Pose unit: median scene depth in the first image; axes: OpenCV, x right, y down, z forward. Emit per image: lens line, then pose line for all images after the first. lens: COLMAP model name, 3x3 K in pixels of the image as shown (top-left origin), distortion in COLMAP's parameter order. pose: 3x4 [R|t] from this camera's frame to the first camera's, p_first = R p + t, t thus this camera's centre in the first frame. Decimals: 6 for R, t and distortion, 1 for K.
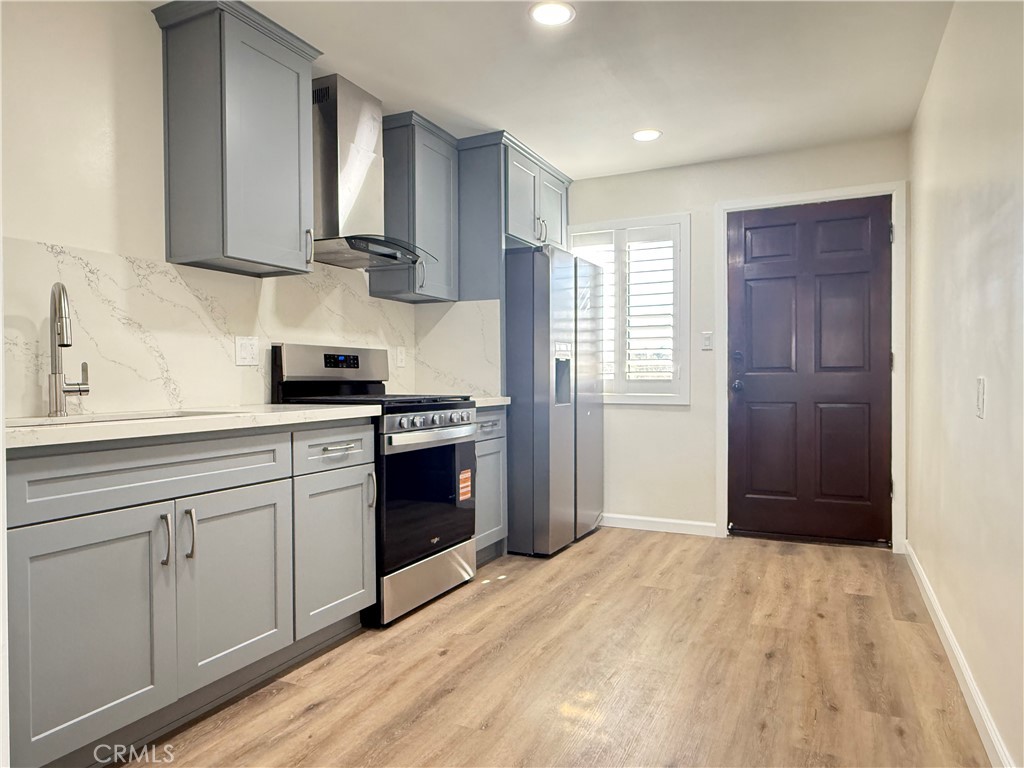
lens RADIAL K [[664.1, 0, 510.8], [0, 664.1, 385.3], [0, 0, 1]] dist [0.001355, -0.000541]
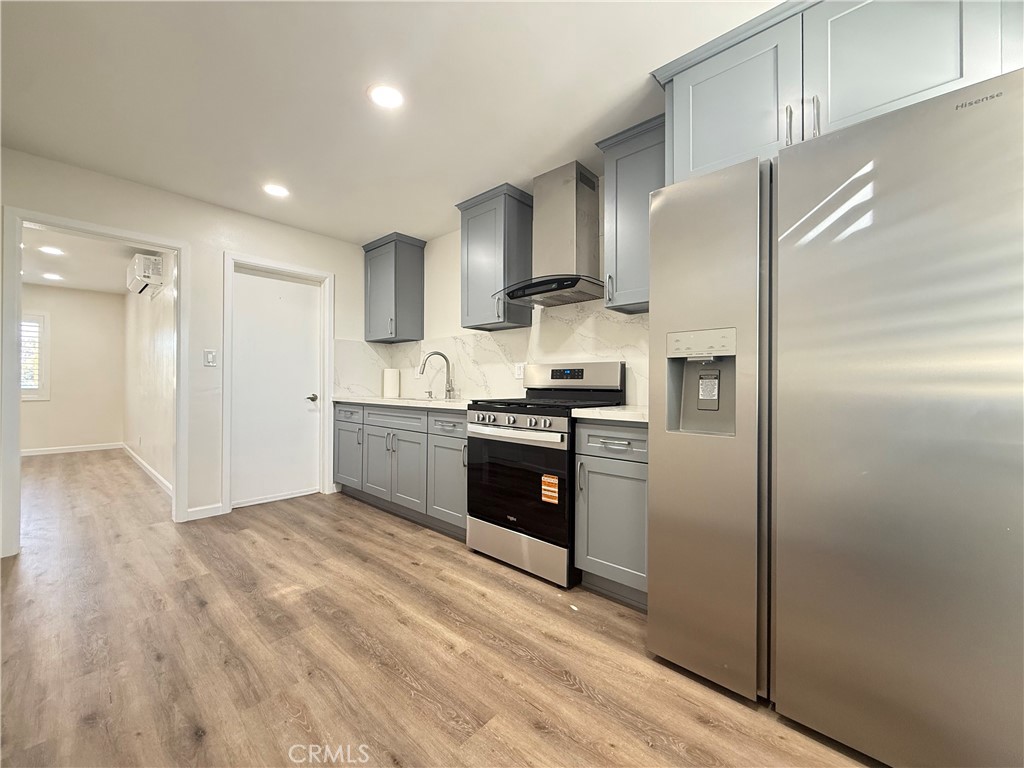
lens RADIAL K [[409.4, 0, 512.5], [0, 409.4, 382.1], [0, 0, 1]] dist [0.001334, -0.000248]
pose [[-0.280754, -0.005193, -0.959766, 0.707403], [-0.017337, 0.999850, -0.000339, -0.021766], [0.959623, 0.016545, -0.280802, 1.391641]]
